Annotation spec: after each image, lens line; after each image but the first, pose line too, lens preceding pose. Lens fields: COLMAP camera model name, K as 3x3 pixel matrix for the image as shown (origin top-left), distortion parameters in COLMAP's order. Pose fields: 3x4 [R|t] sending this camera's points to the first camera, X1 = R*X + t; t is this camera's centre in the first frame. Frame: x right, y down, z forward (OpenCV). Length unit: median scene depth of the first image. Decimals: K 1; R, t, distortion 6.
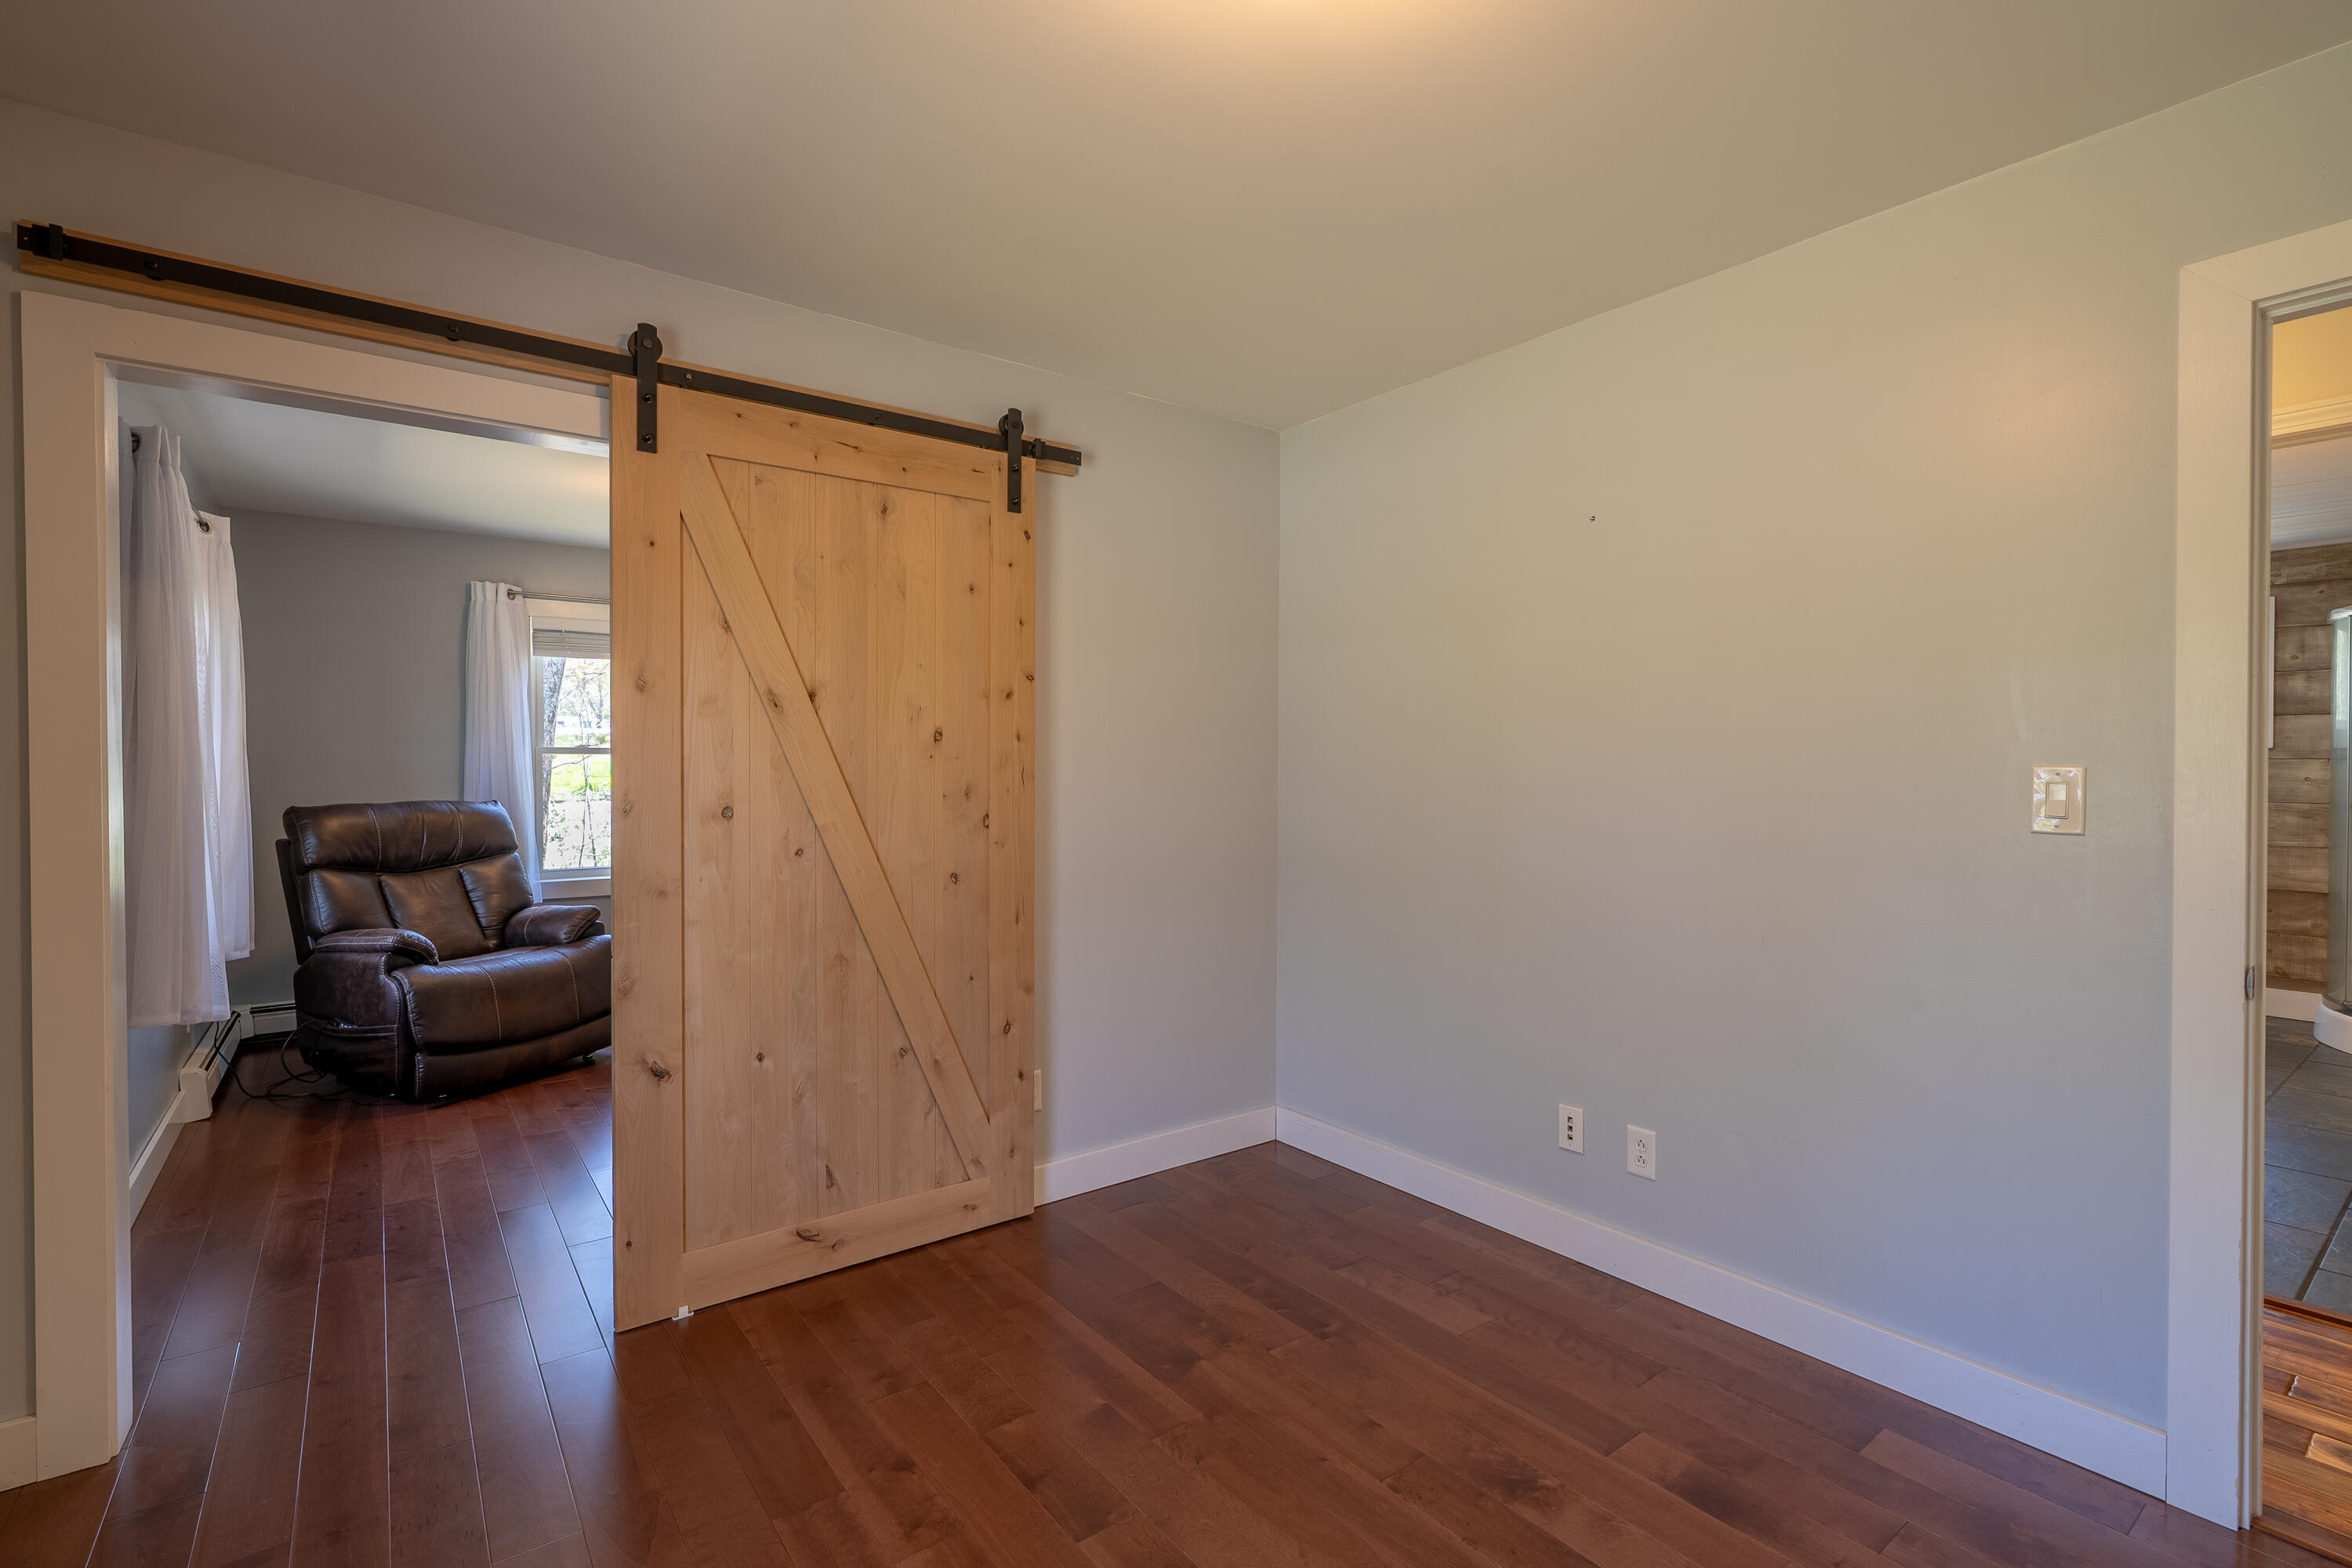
lens RADIAL K [[1066.2, 0, 1174.2], [0, 1066.2, 783.8], [0, 0, 1]] dist [-0.006755, 0.002910]
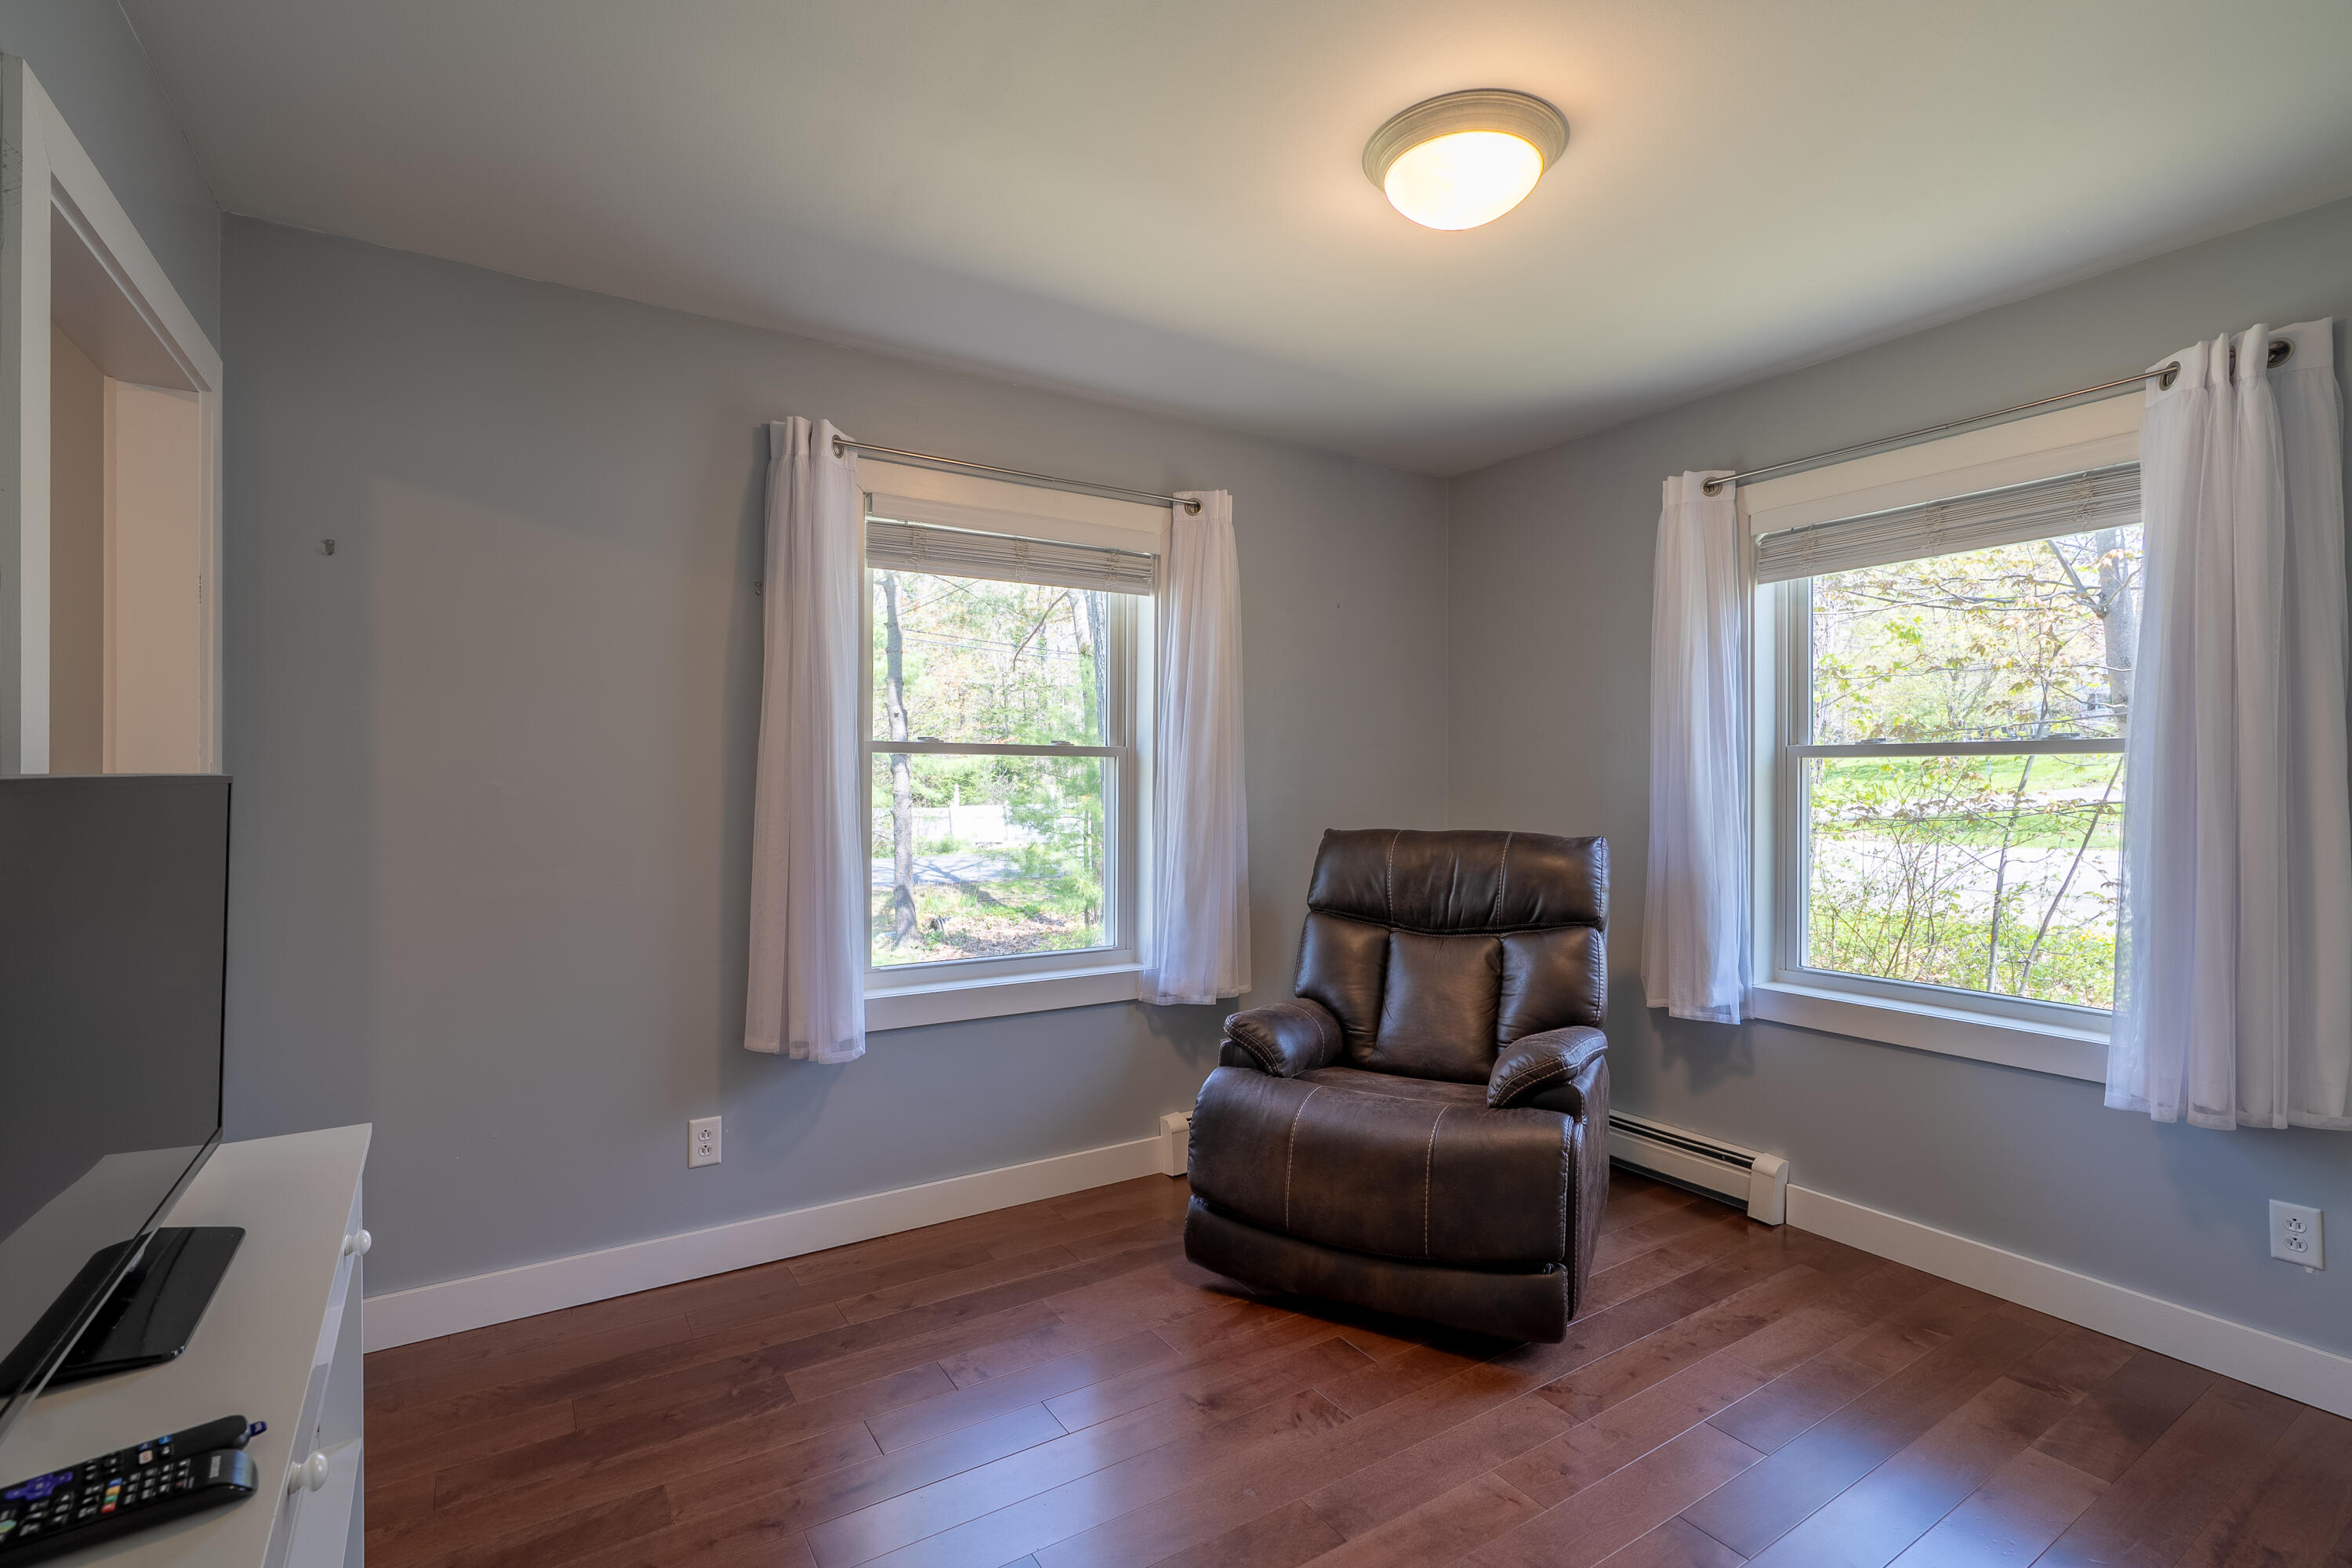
lens RADIAL K [[1066.2, 0, 1179.9], [0, 1066.2, 780.8], [0, 0, 1]] dist [-0.006755, 0.002910]
pose [[-0.070192, -0.020902, -0.997314, -0.023260], [-0.020390, 0.999602, -0.019515, 0.001768], [0.997325, 0.018965, -0.070590, 0.941170]]
